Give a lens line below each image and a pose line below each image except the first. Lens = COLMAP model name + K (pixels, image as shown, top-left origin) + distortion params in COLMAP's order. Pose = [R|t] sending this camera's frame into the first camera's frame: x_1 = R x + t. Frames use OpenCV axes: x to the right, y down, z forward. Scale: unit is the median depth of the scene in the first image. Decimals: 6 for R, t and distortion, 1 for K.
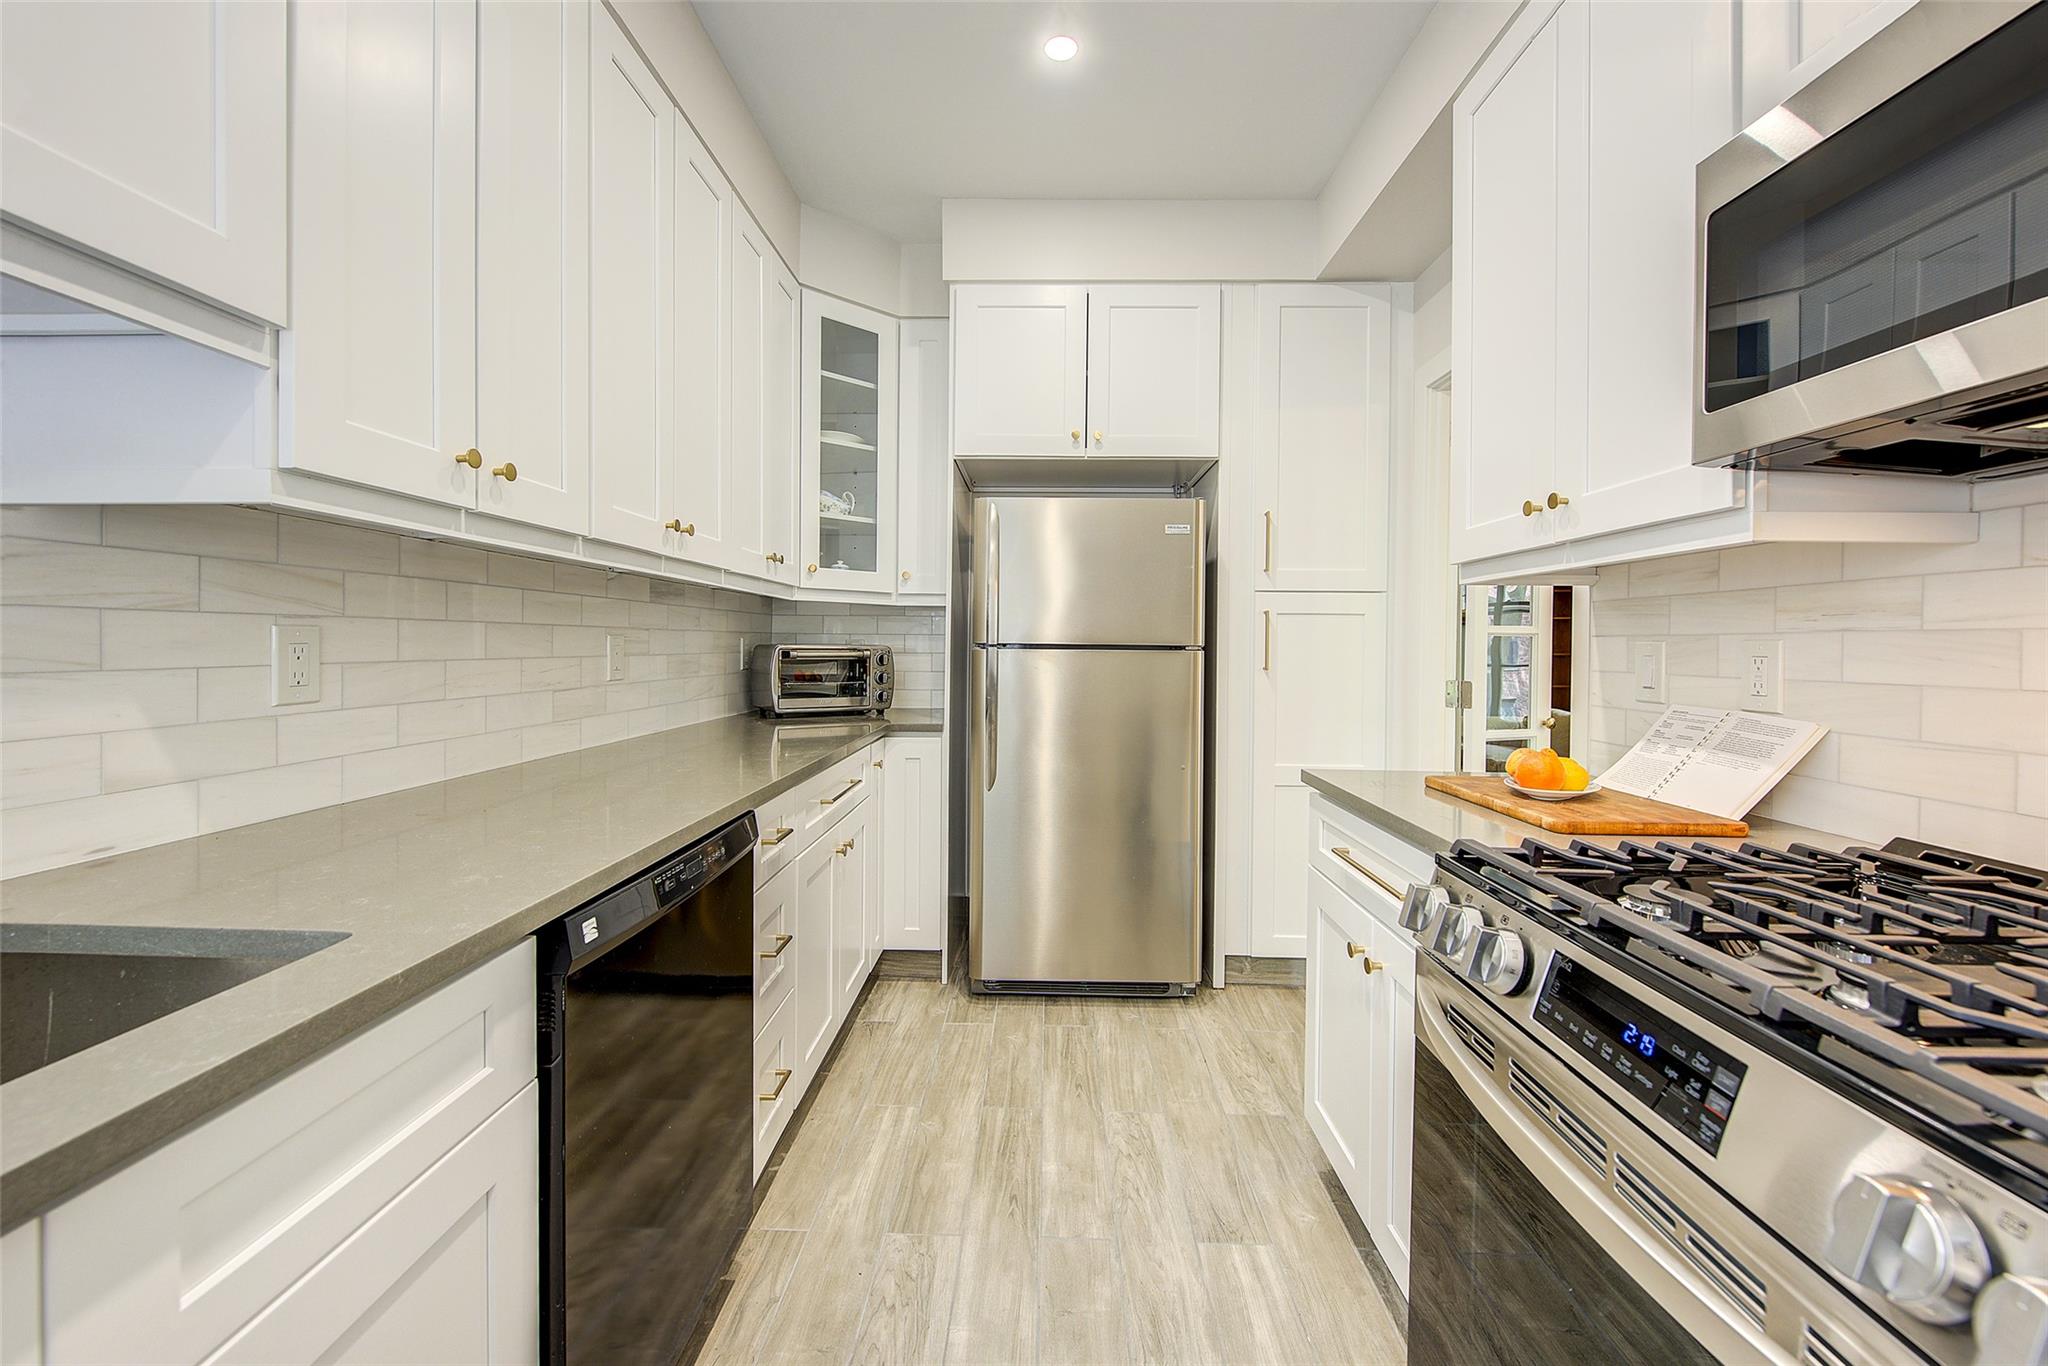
lens RADIAL K [[814.7, 0, 1032.5], [0, 814.7, 646.2], [0, 0, 1]] dist [0.002772, -0.002498]
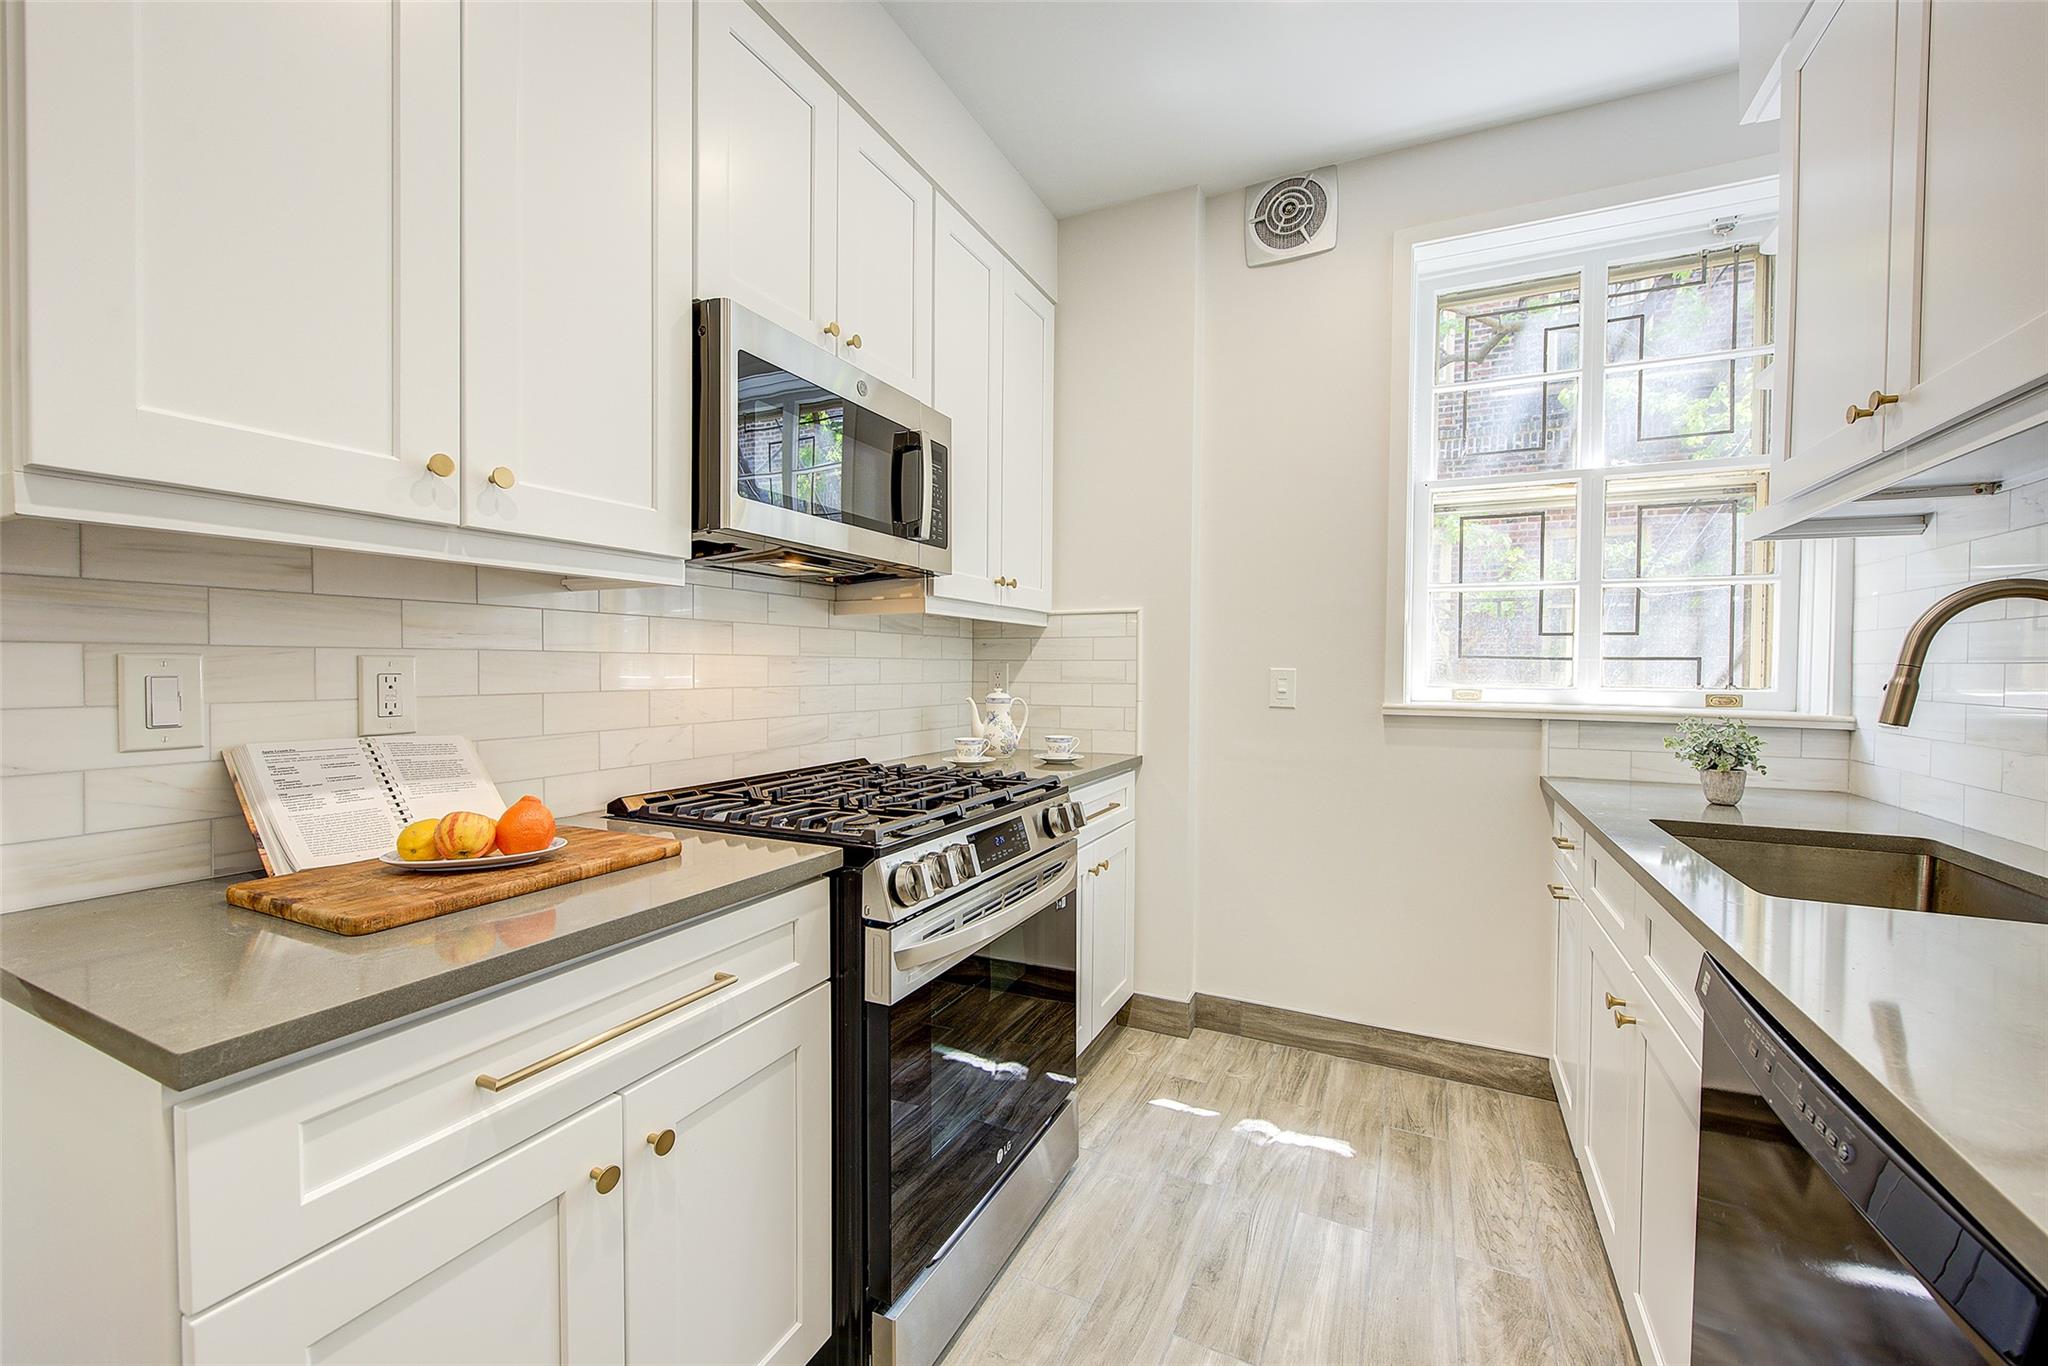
lens RADIAL K [[814.7, 0, 1033.3], [0, 814.7, 678.9], [0, 0, 1]] dist [0.002772, -0.002498]
pose [[-0.910528, -0.024593, 0.412715, -0.141362], [-0.015148, 0.999543, 0.026142, -0.015445], [-0.413170, 0.017551, -0.910485, 1.426055]]
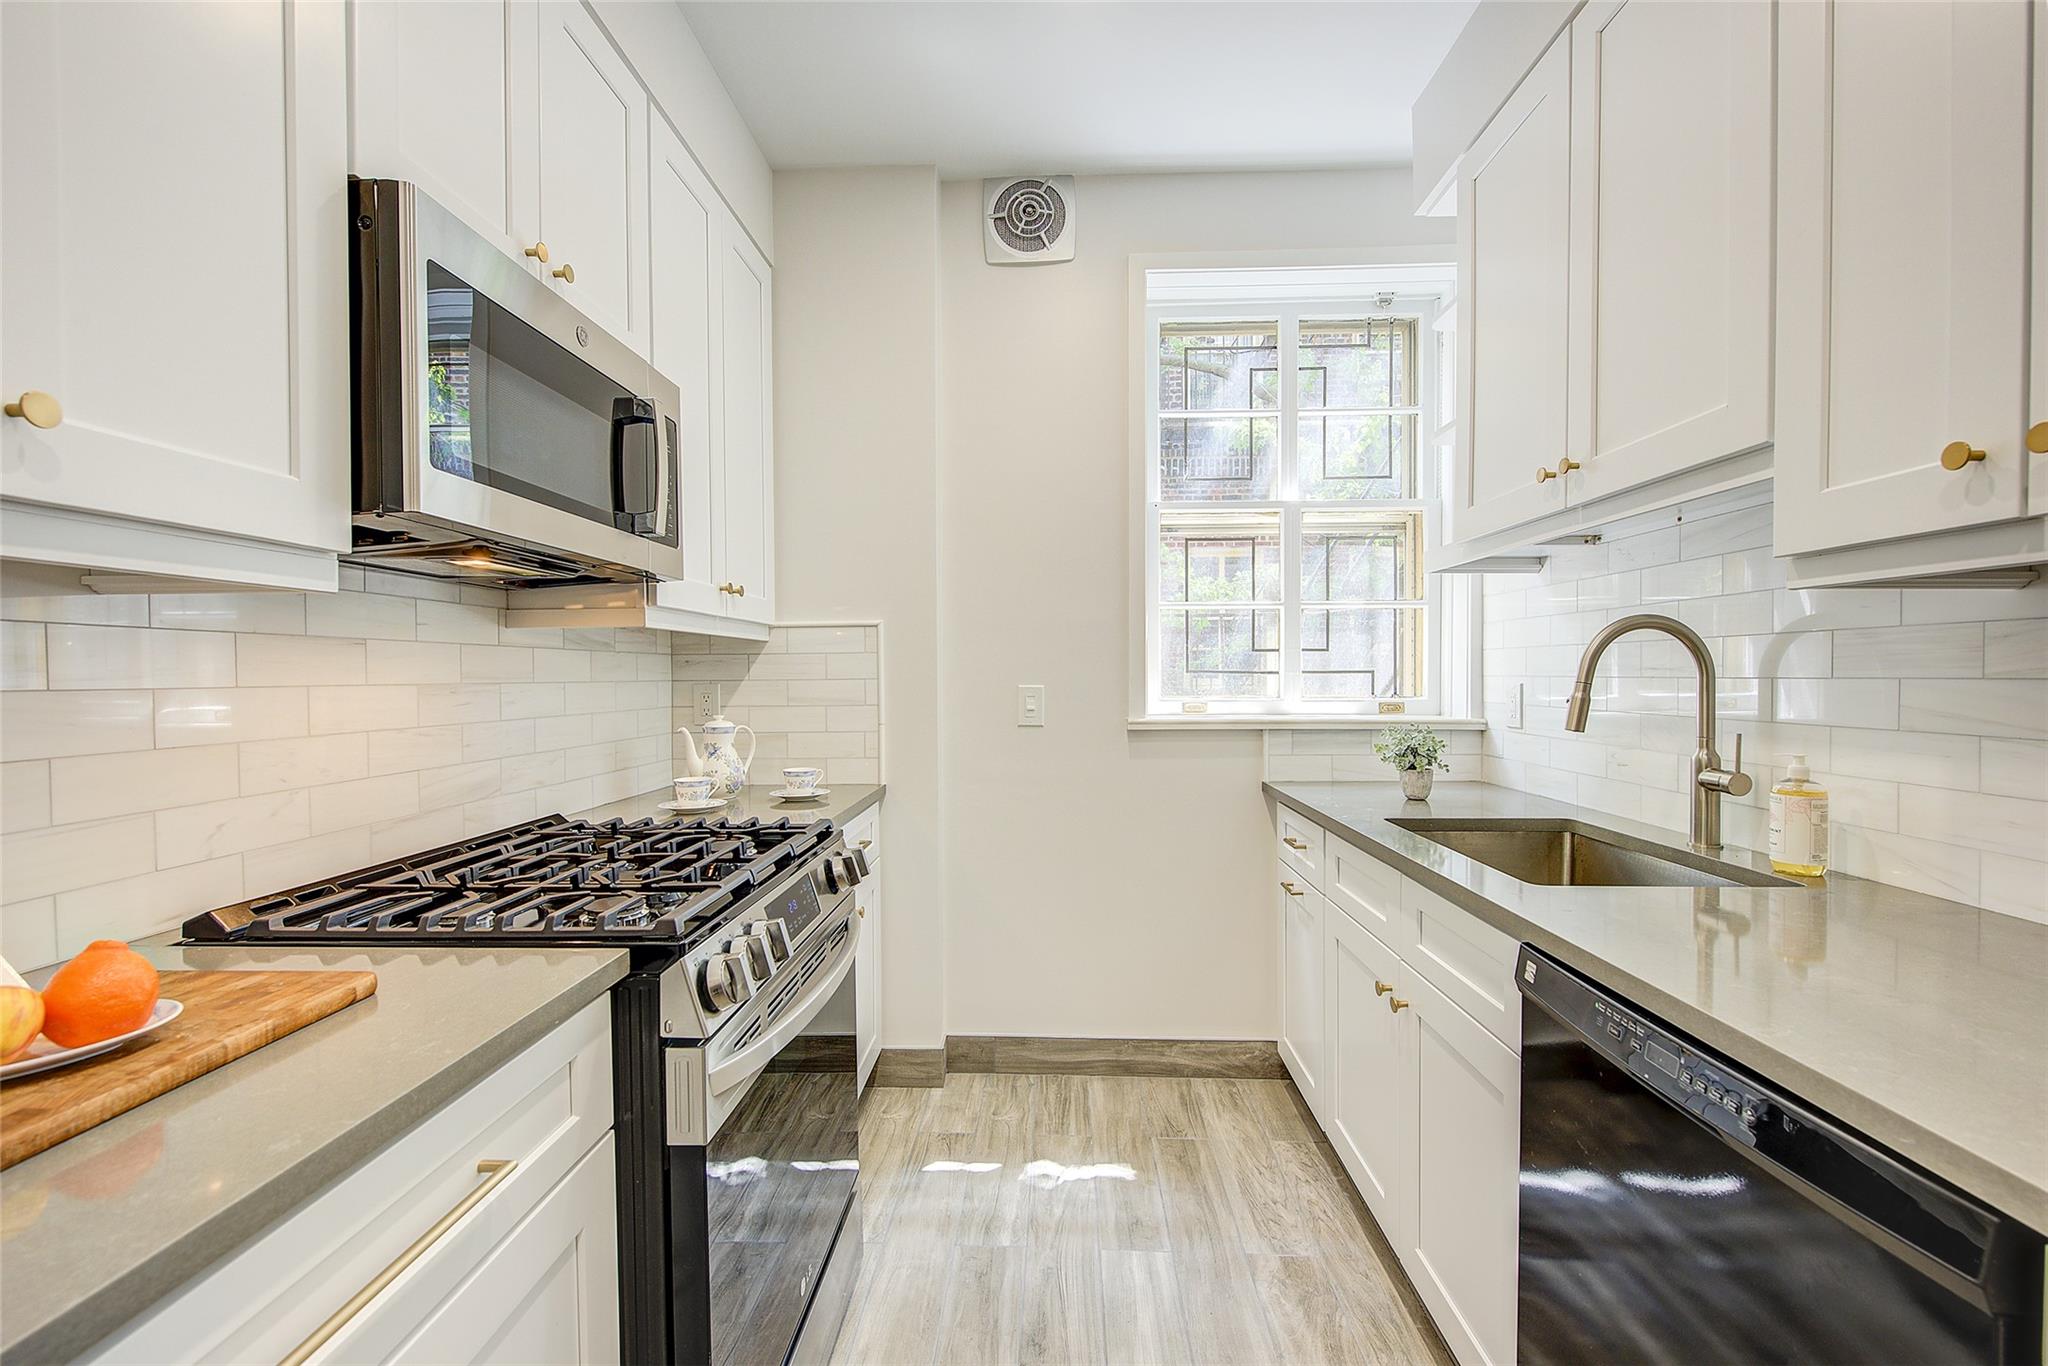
lens RADIAL K [[862.1, 0, 1022.4], [0, 862.1, 687.2], [0, 0, 1]] dist [0.004230, -0.002341]
pose [[-0.999765, -0.005411, 0.021011, 0.068887], [-0.004958, 0.999756, 0.021531, -0.034949], [-0.021122, 0.021422, -0.999547, 1.402225]]
